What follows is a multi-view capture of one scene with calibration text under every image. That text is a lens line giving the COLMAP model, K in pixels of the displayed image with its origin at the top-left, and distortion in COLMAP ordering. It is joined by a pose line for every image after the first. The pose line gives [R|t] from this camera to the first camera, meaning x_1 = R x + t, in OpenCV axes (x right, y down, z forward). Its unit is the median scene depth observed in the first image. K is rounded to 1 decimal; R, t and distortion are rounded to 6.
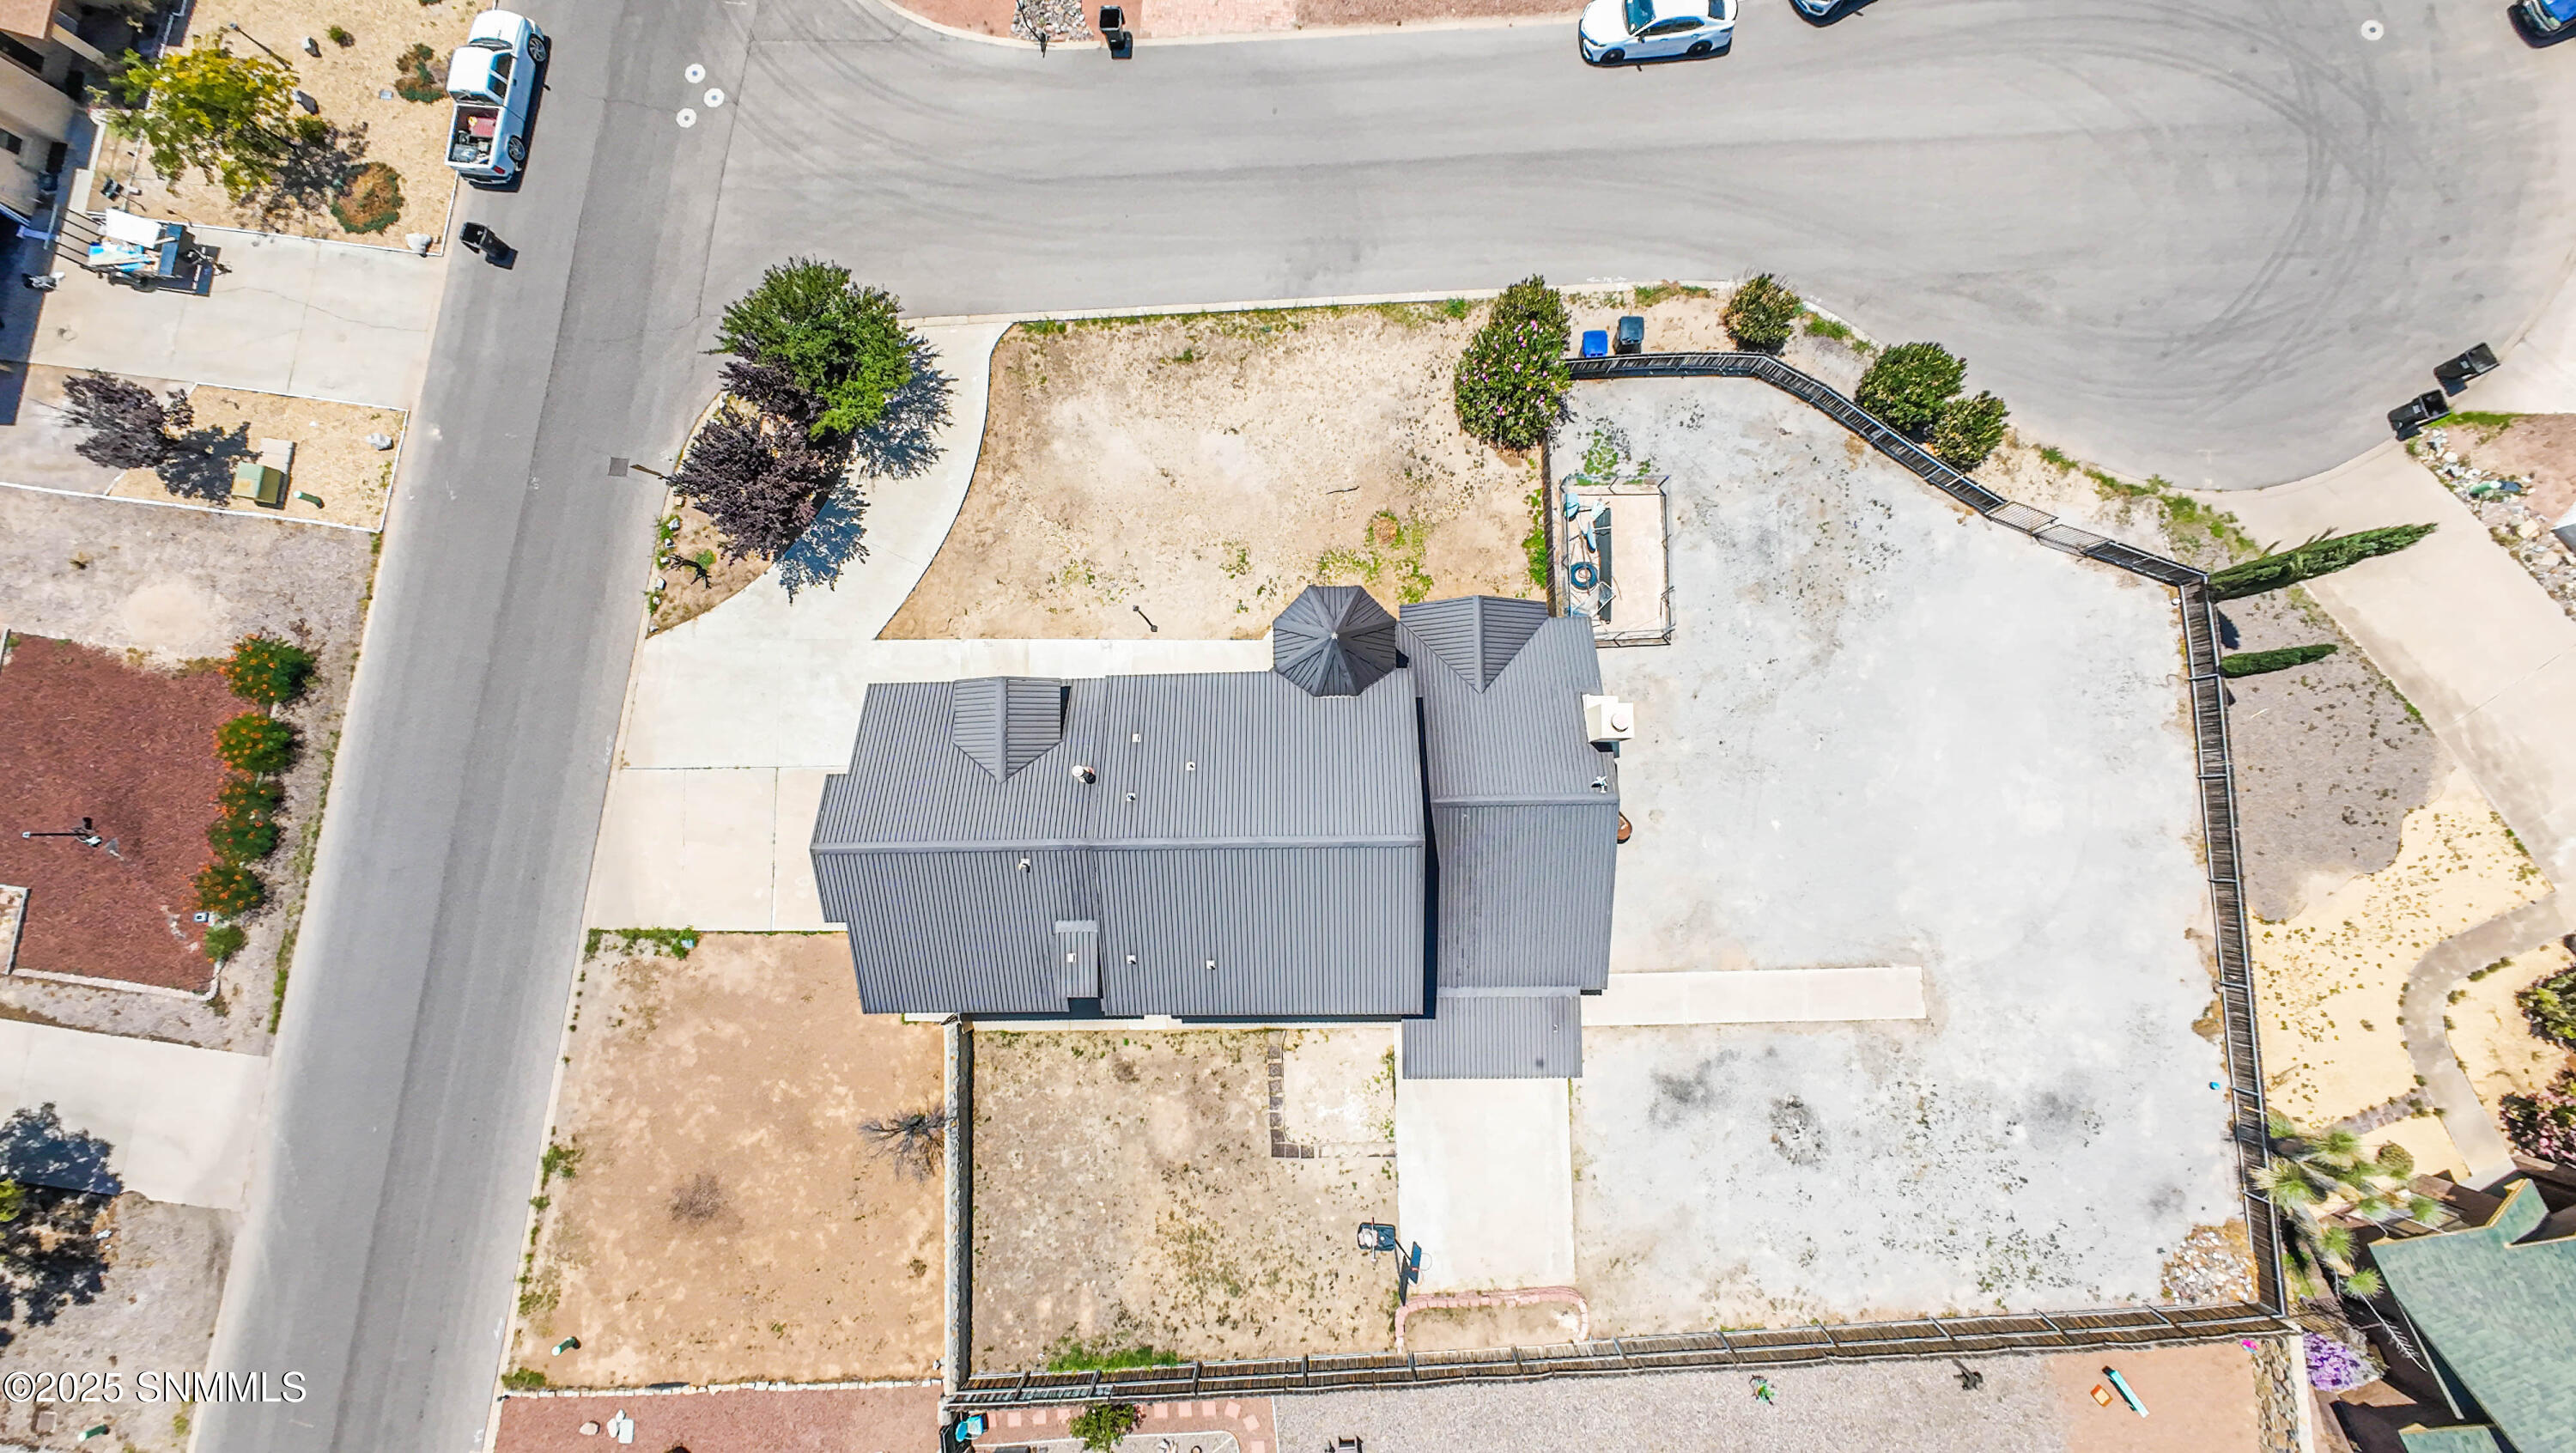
lens RADIAL K [[998.6, 0, 1280.6], [0, 998.6, 727.5], [0, 0, 1]] dist [-0.002574, -0.000363]
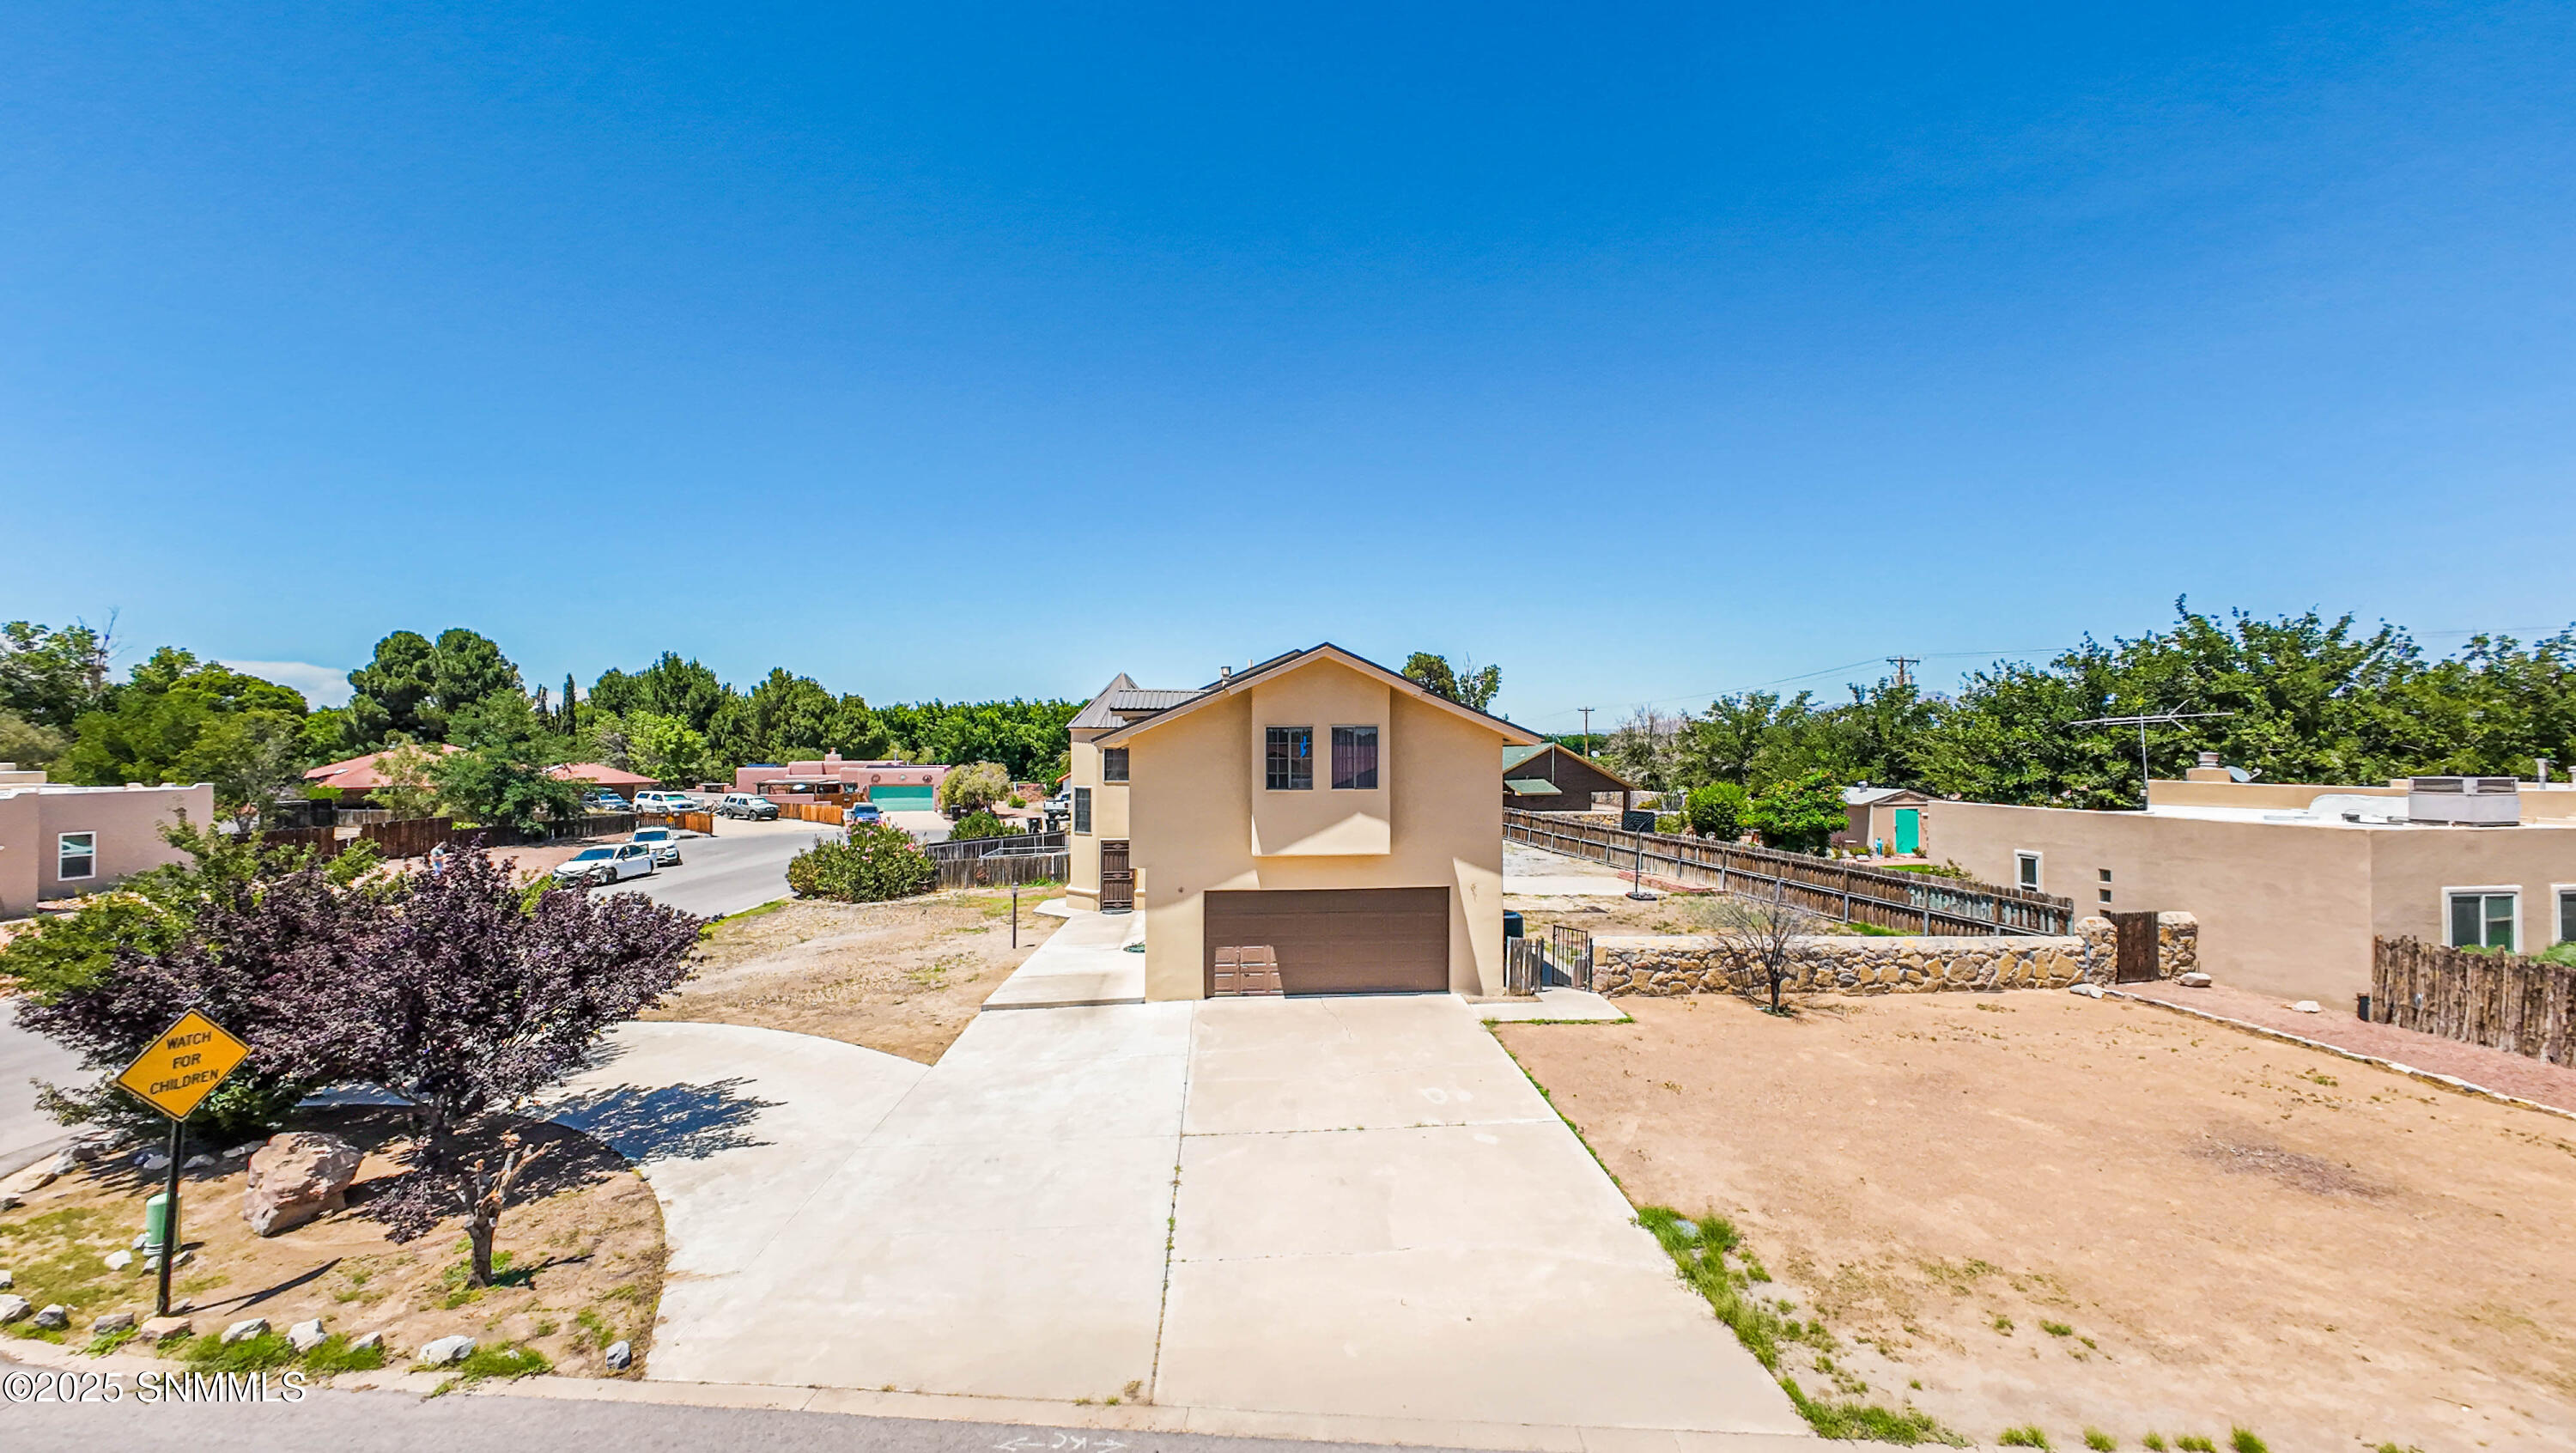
lens RADIAL K [[998.6, 0, 1280.6], [0, 998.6, 727.5], [0, 0, 1]] dist [-0.002574, -0.000363]
pose [[-0.050045, 0.052371, 0.997373, -0.908652], [0.994102, 0.098812, 0.044692, 0.045354], [-0.096212, 0.993727, -0.057008, 0.836579]]
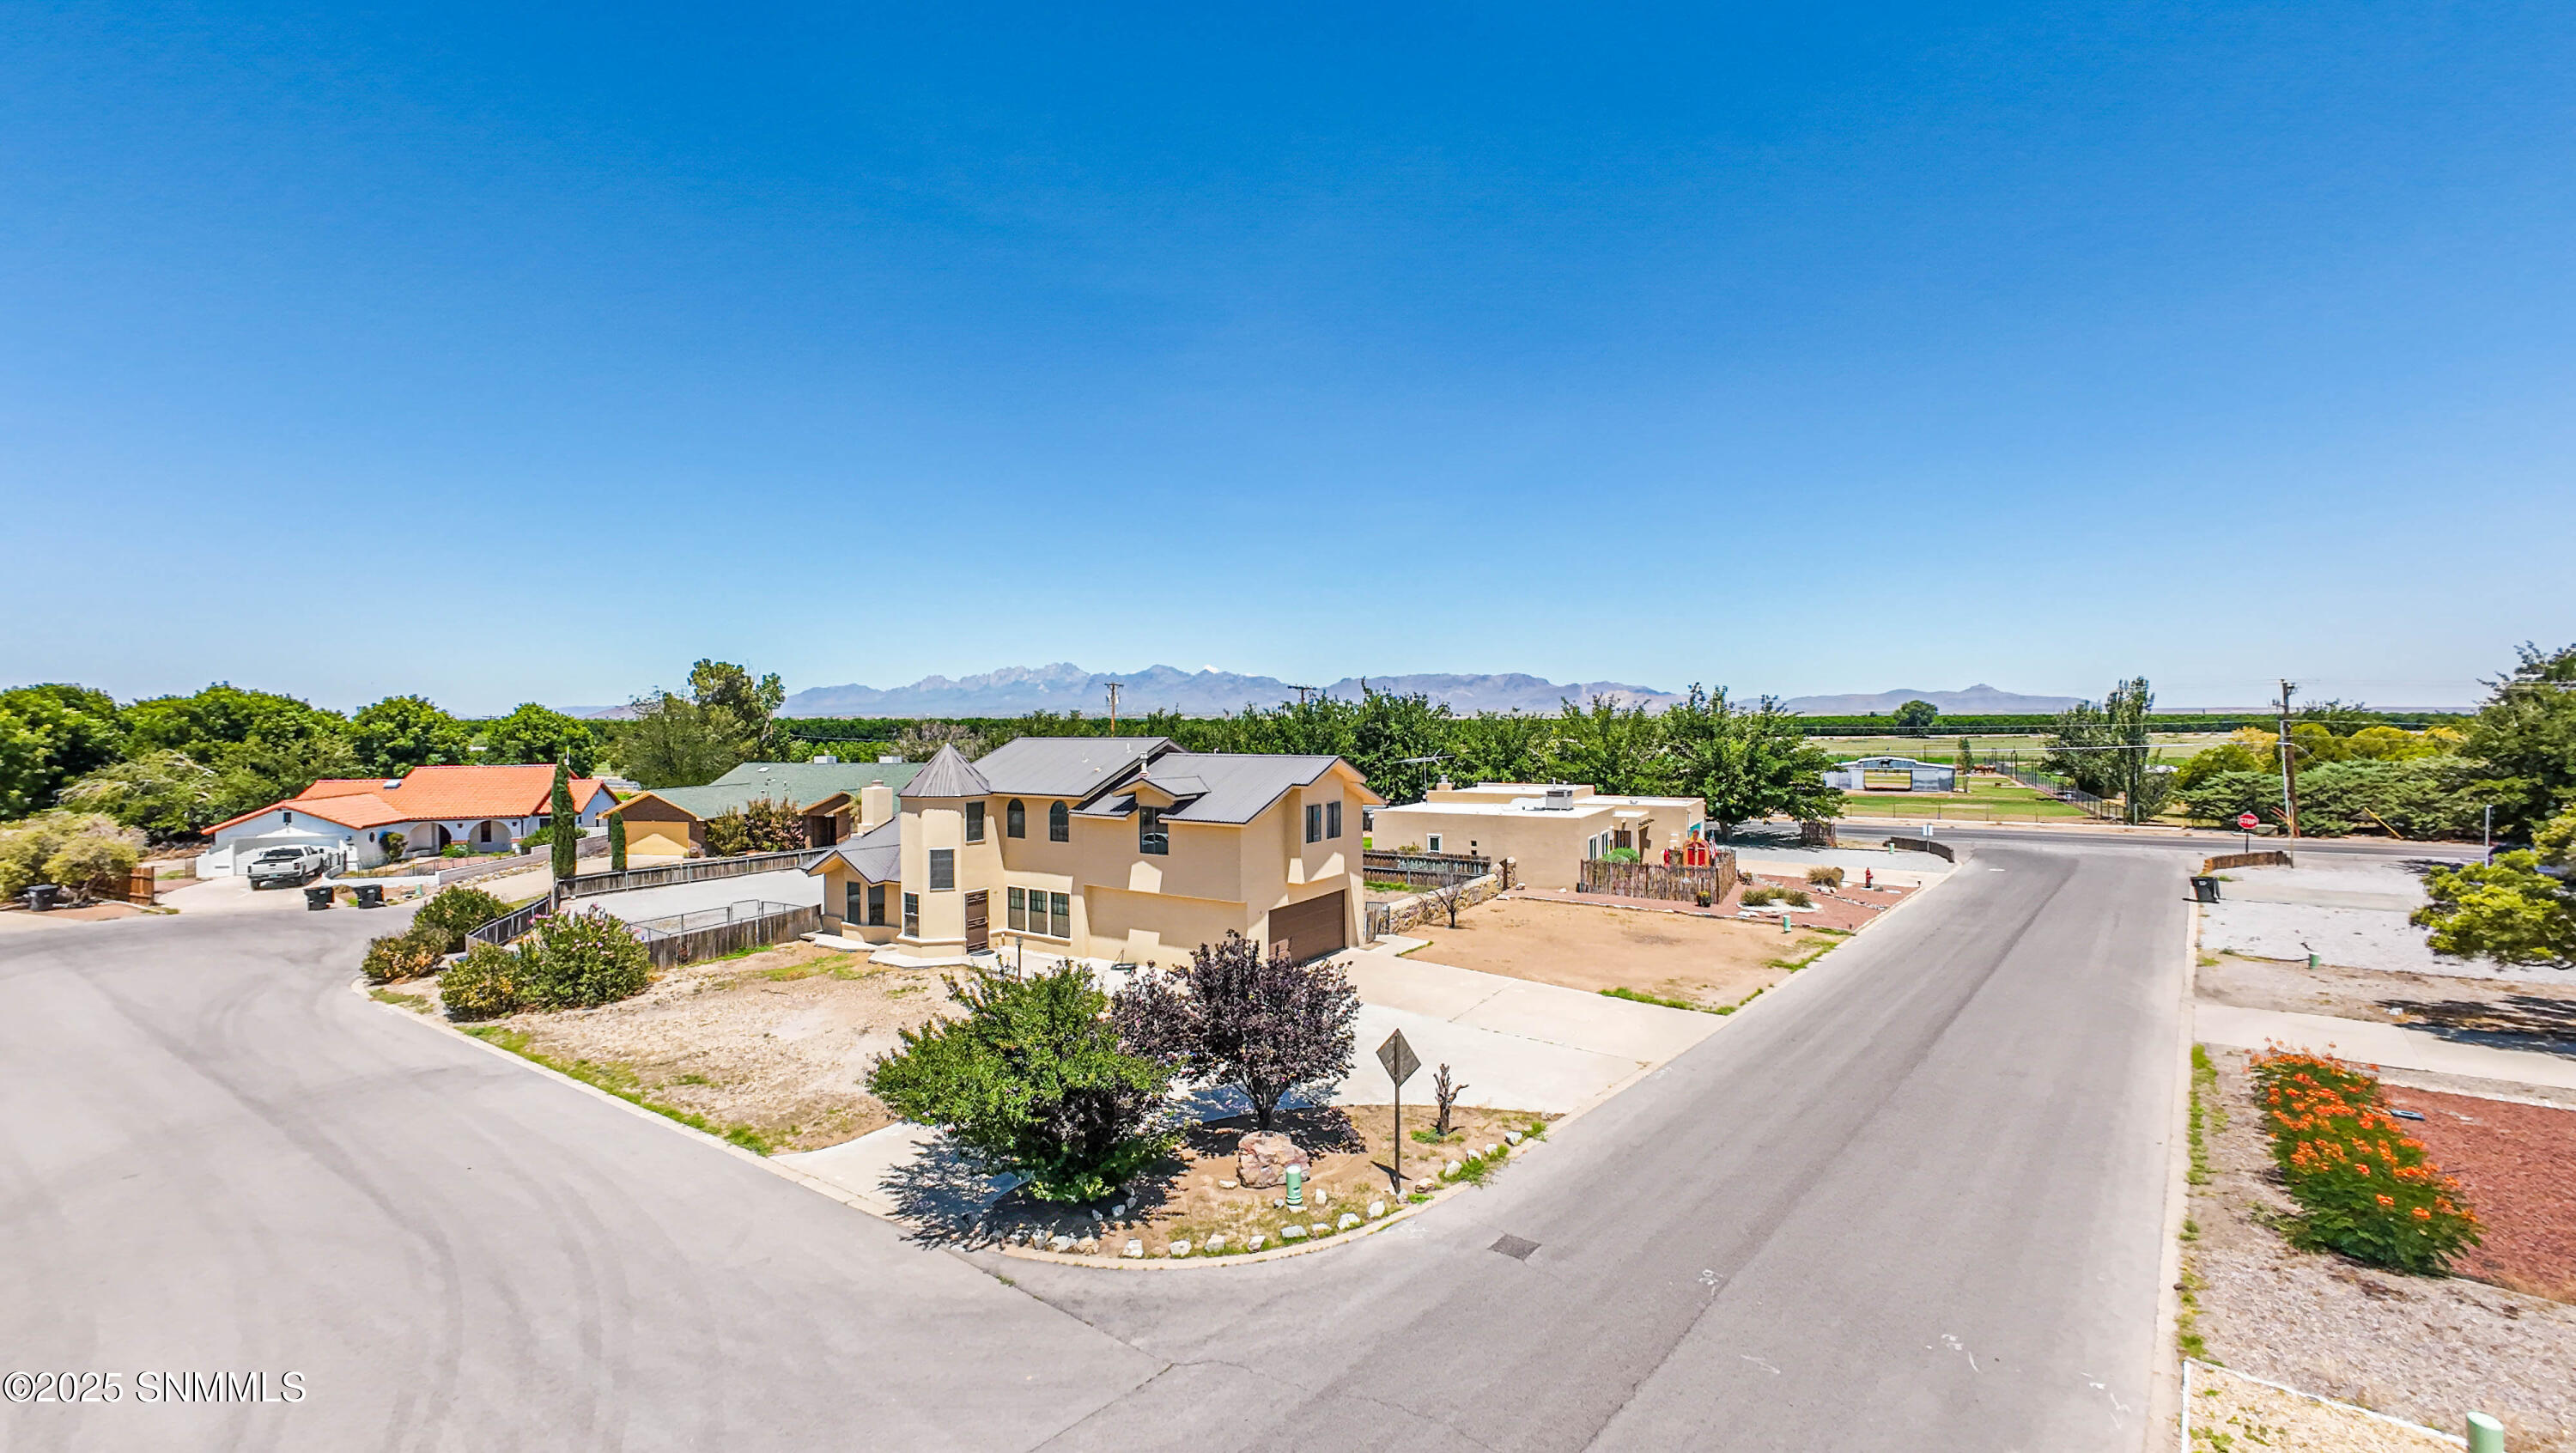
lens RADIAL K [[998.6, 0, 1280.6], [0, 998.6, 727.5], [0, 0, 1]] dist [-0.002574, -0.000363]
pose [[-0.809553, 0.037635, 0.585840, -0.874308], [0.586568, 0.092168, 0.804638, -0.734715], [-0.023713, 0.995032, -0.096690, 0.822541]]
